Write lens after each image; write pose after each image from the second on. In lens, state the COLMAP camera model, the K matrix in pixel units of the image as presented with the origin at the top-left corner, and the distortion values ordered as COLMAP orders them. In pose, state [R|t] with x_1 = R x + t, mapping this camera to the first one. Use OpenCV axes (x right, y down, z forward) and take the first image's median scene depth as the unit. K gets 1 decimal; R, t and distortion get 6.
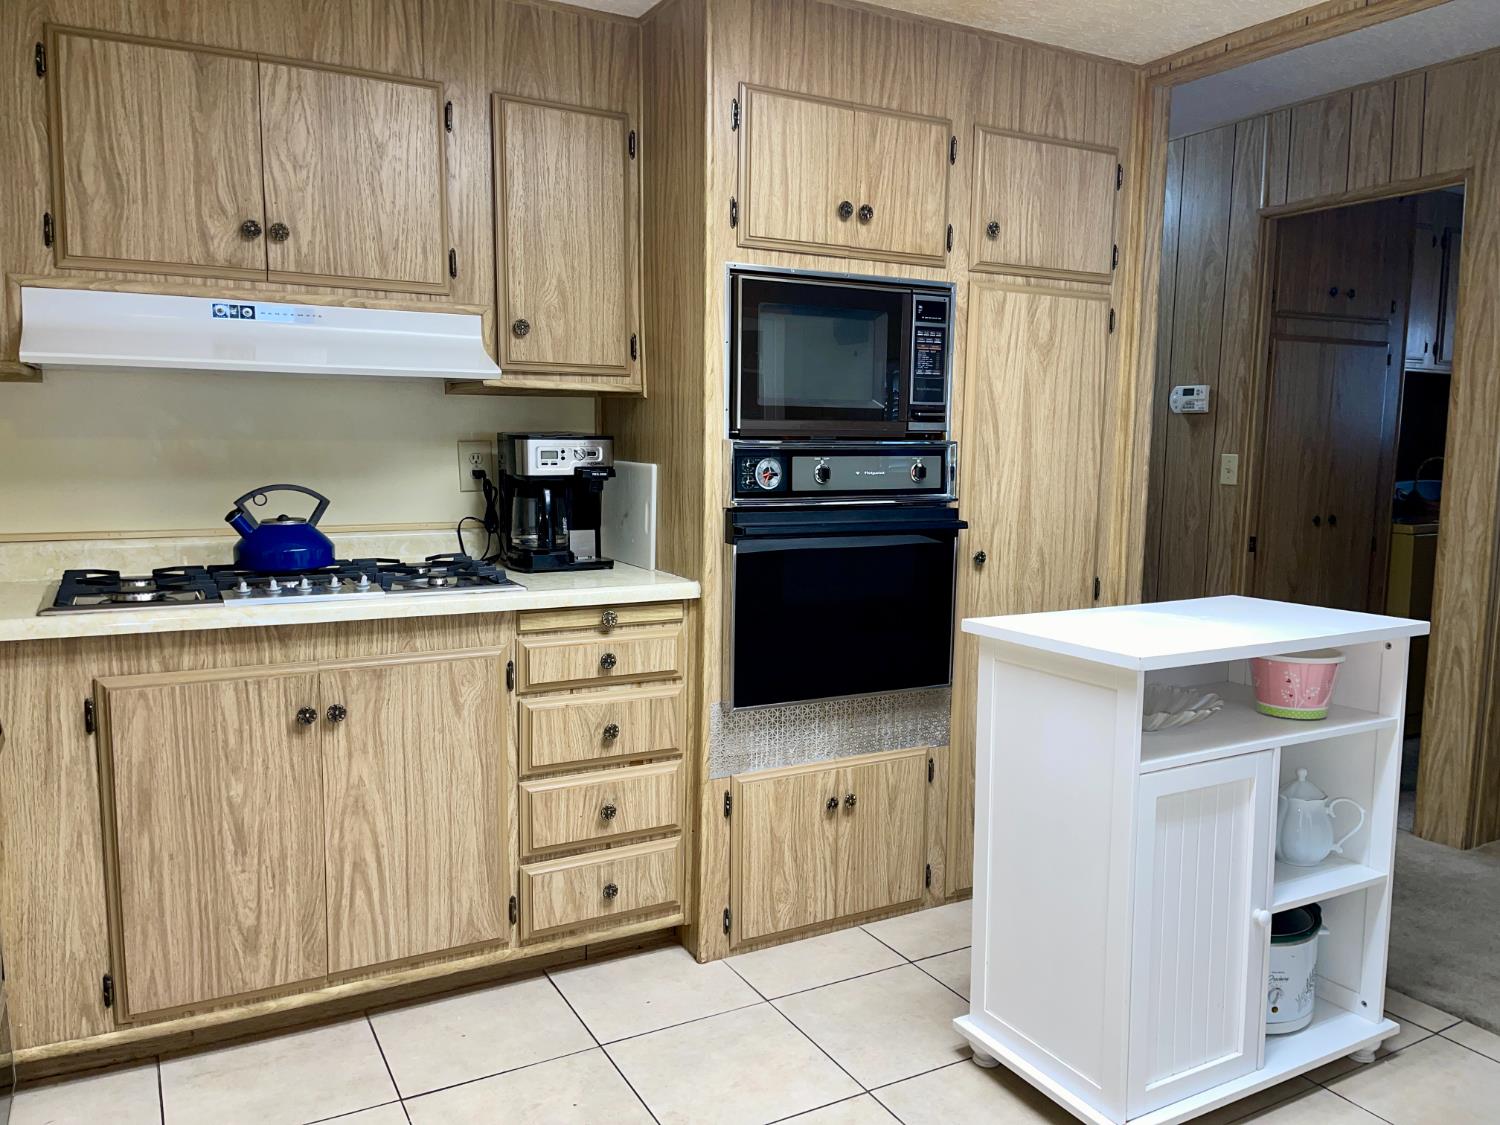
lens RADIAL K [[1124.7, 0, 756.0], [0, 1124.7, 573.0], [0, 0, 1]] dist [0.065706, -0.093858]
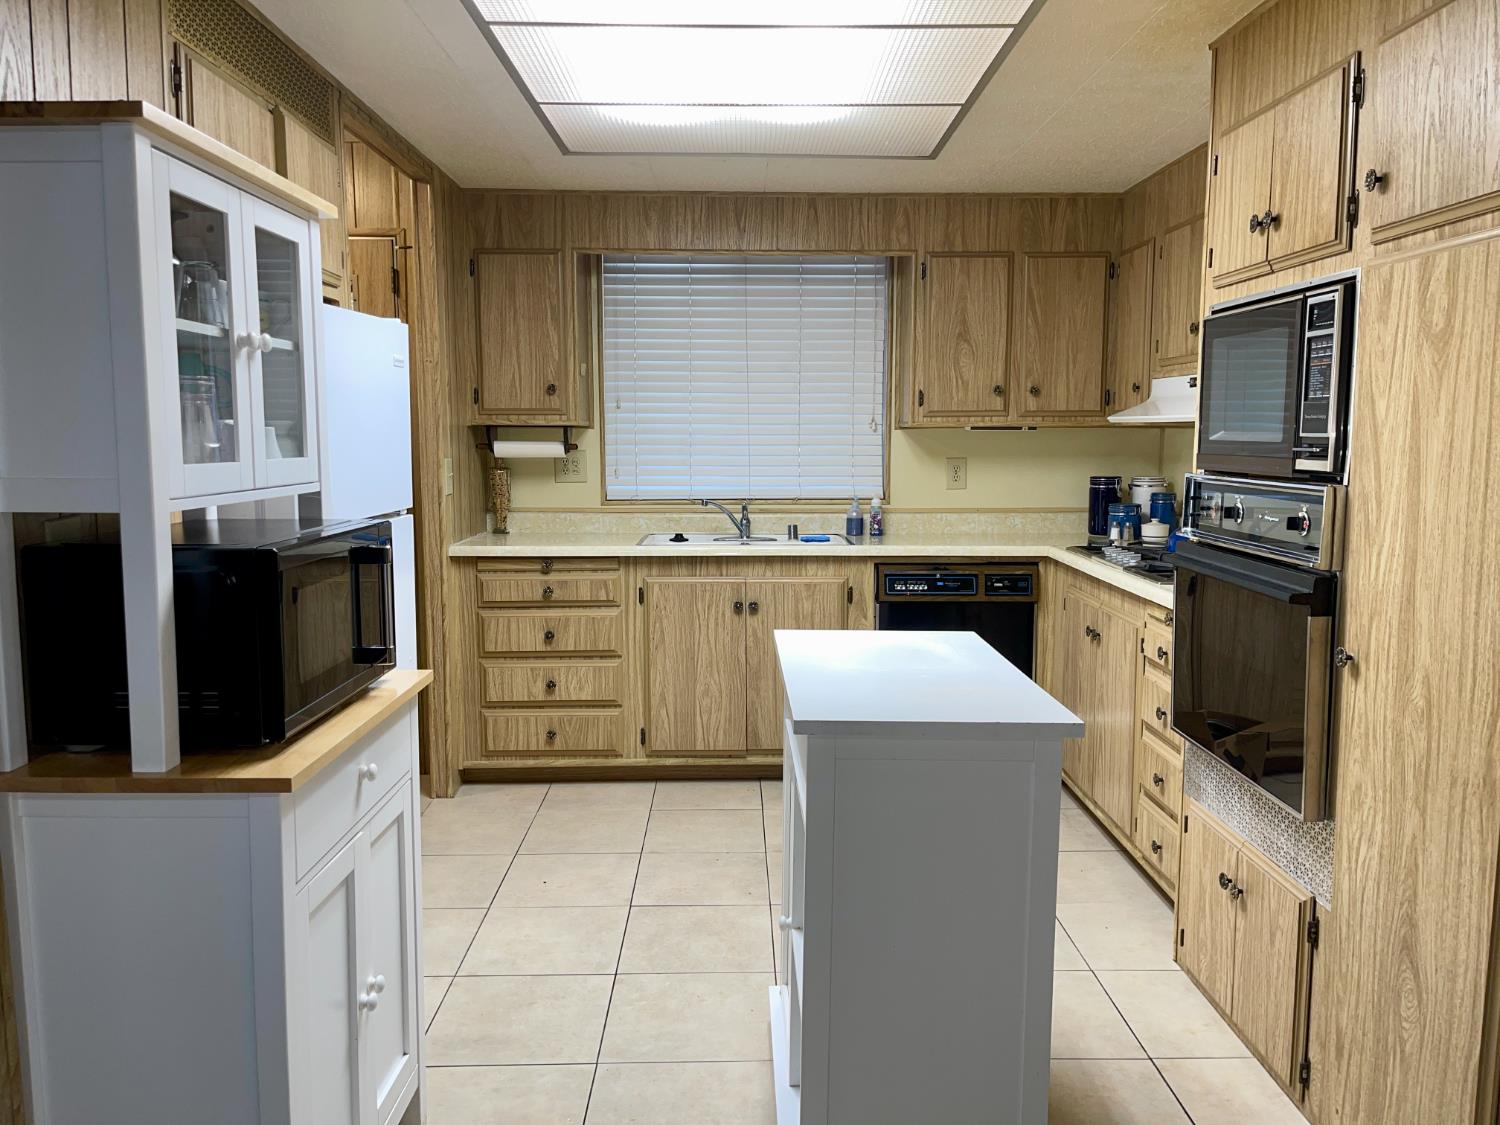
lens RADIAL K [[1124.7, 0, 750.6], [0, 1124.7, 559.3], [0, 0, 1]] dist [0.065706, -0.093858]
pose [[-0.469008, 0.090633, -0.878531, 1.196964], [-0.114372, 0.980112, 0.162171, -0.176285], [0.875757, 0.176539, -0.449315, 1.212105]]
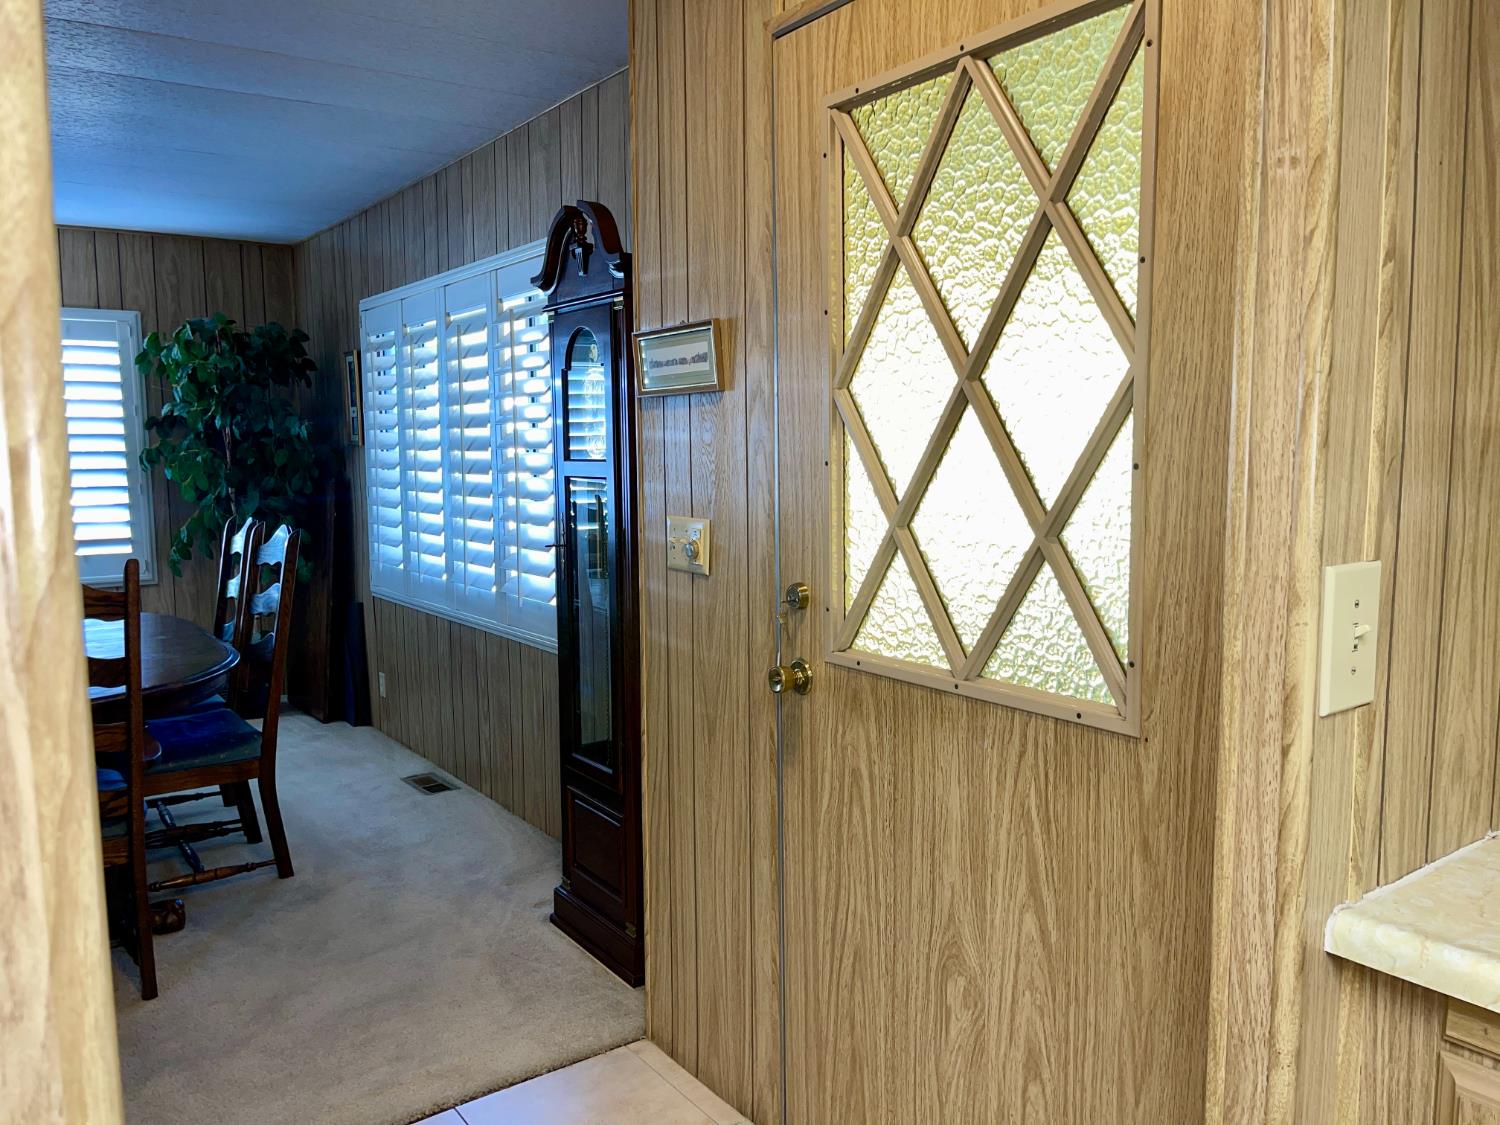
lens RADIAL K [[1124.7, 0, 742.8], [0, 1124.7, 562.4], [0, 0, 1]] dist [0.065706, -0.093858]
pose [[-0.993581, 0.011771, -0.112509, 0.157348], [-0.014173, 0.973781, 0.227044, -0.087537], [0.112232, 0.227181, -0.967364, 0.388033]]
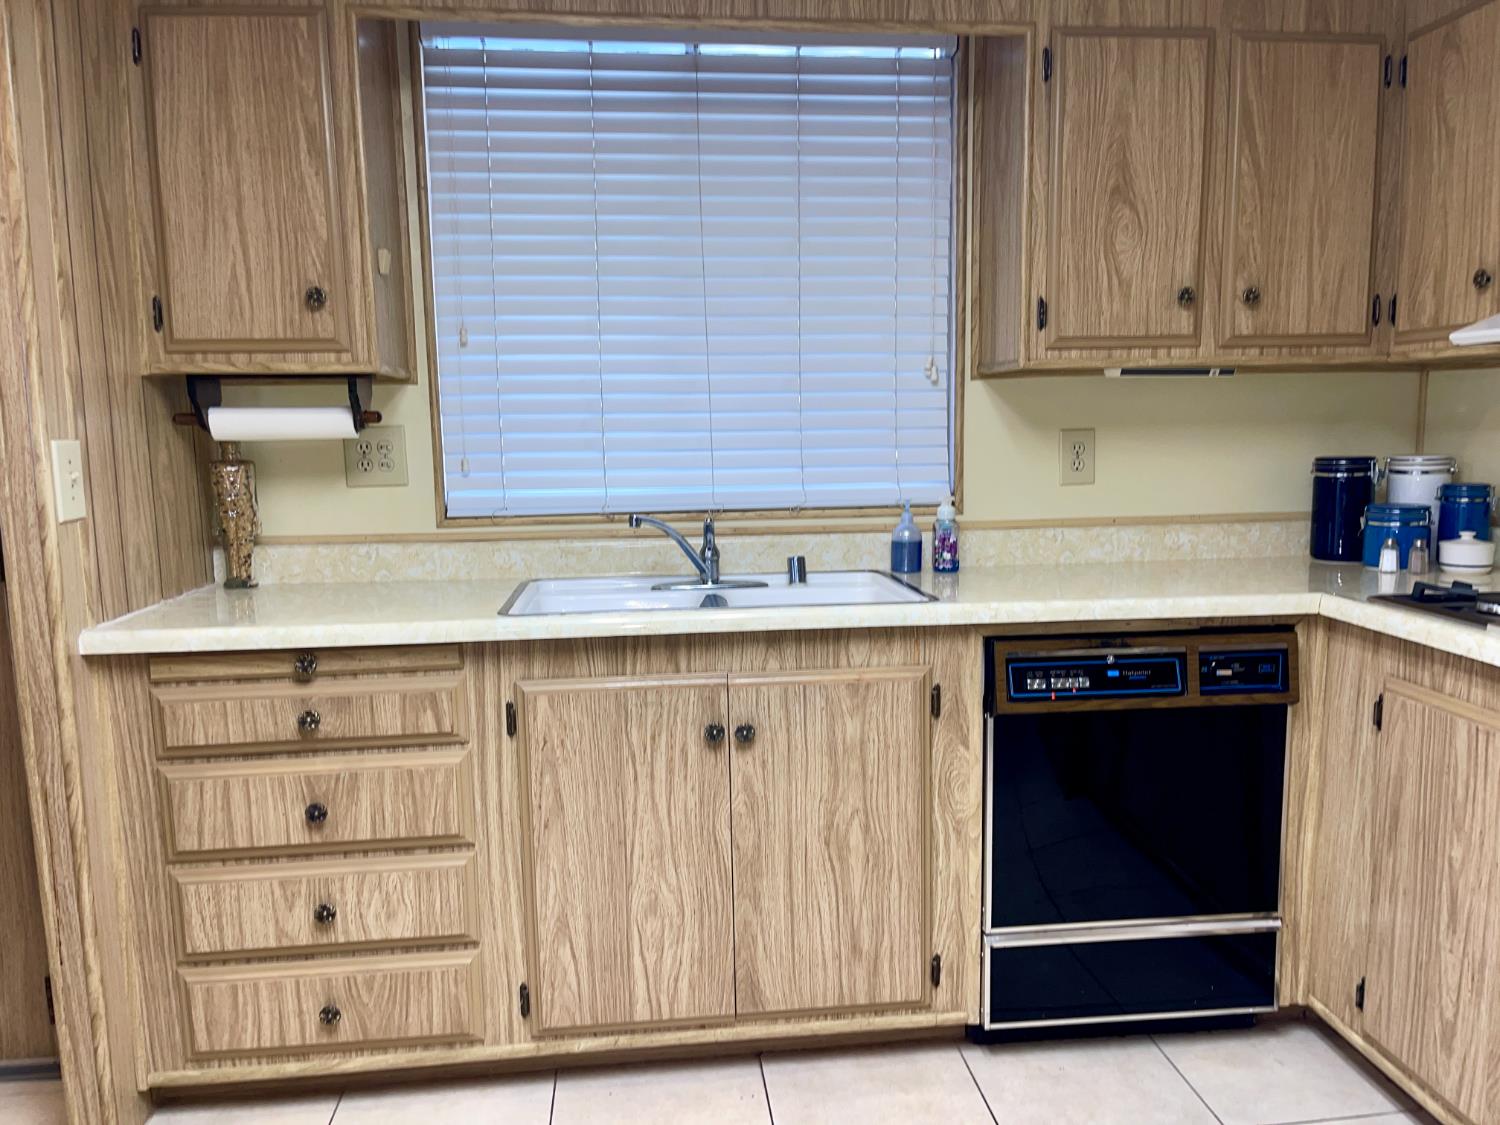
lens RADIAL K [[1124.7, 0, 759.0], [0, 1124.7, 582.1], [0, 0, 1]] dist [0.065706, -0.093858]
pose [[-0.383787, 0.123715, -0.915097, 0.430768], [-0.103232, 0.979025, 0.175653, -0.086114], [0.917633, 0.161881, -0.362965, 0.744849]]
